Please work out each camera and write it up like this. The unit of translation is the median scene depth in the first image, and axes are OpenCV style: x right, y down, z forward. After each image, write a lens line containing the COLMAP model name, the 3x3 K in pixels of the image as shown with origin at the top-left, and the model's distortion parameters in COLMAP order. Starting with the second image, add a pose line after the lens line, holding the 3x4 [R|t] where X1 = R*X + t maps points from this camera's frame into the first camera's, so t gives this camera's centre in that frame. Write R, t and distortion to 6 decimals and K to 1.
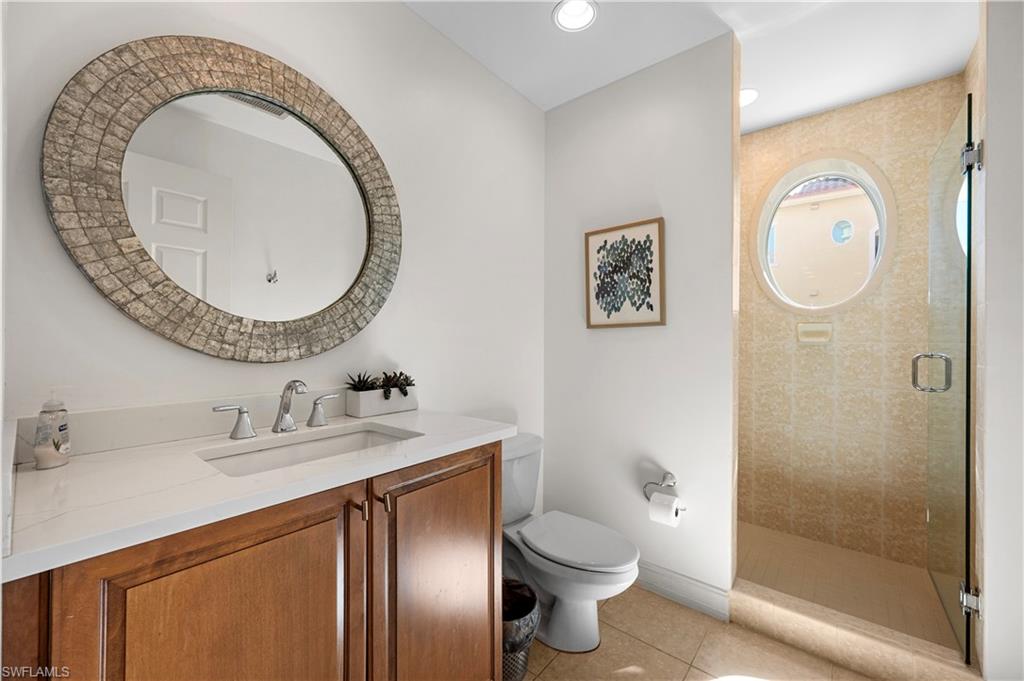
lens RADIAL K [[404.5, 0, 512.3], [0, 404.5, 341.4], [0, 0, 1]] dist [-0.001316, 0.000040]
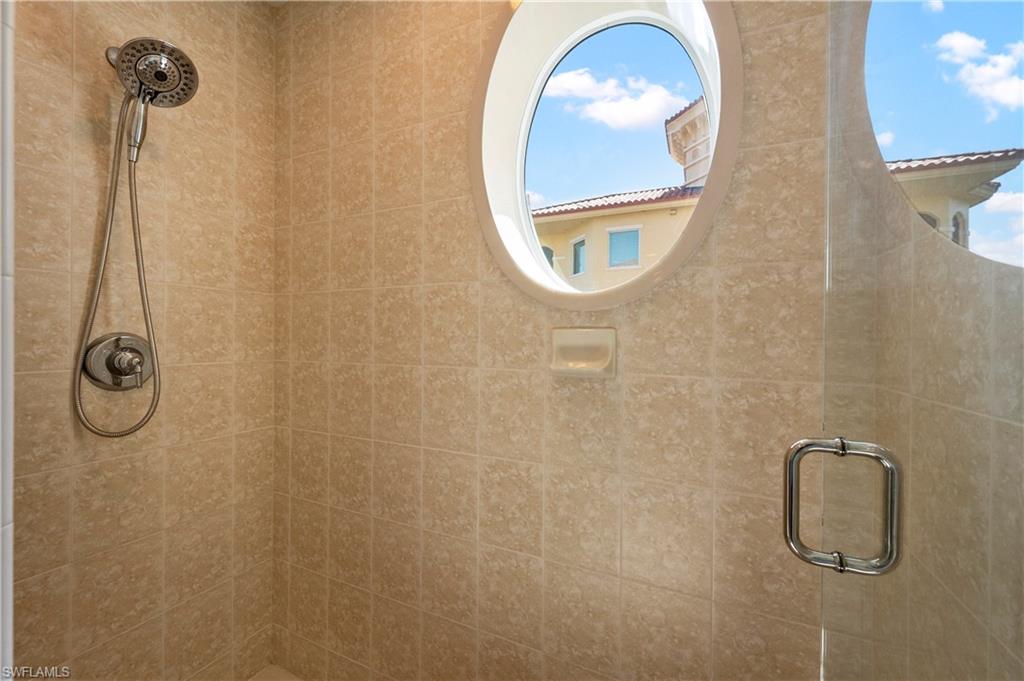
lens RADIAL K [[404.5, 0, 512.3], [0, 404.5, 341.4], [0, 0, 1]] dist [-0.001316, 0.000040]
pose [[0.969410, -0.002399, 0.245436, 0.571713], [0.001033, 0.999983, 0.005695, -0.033983], [-0.245446, -0.005268, 0.969396, 0.601491]]
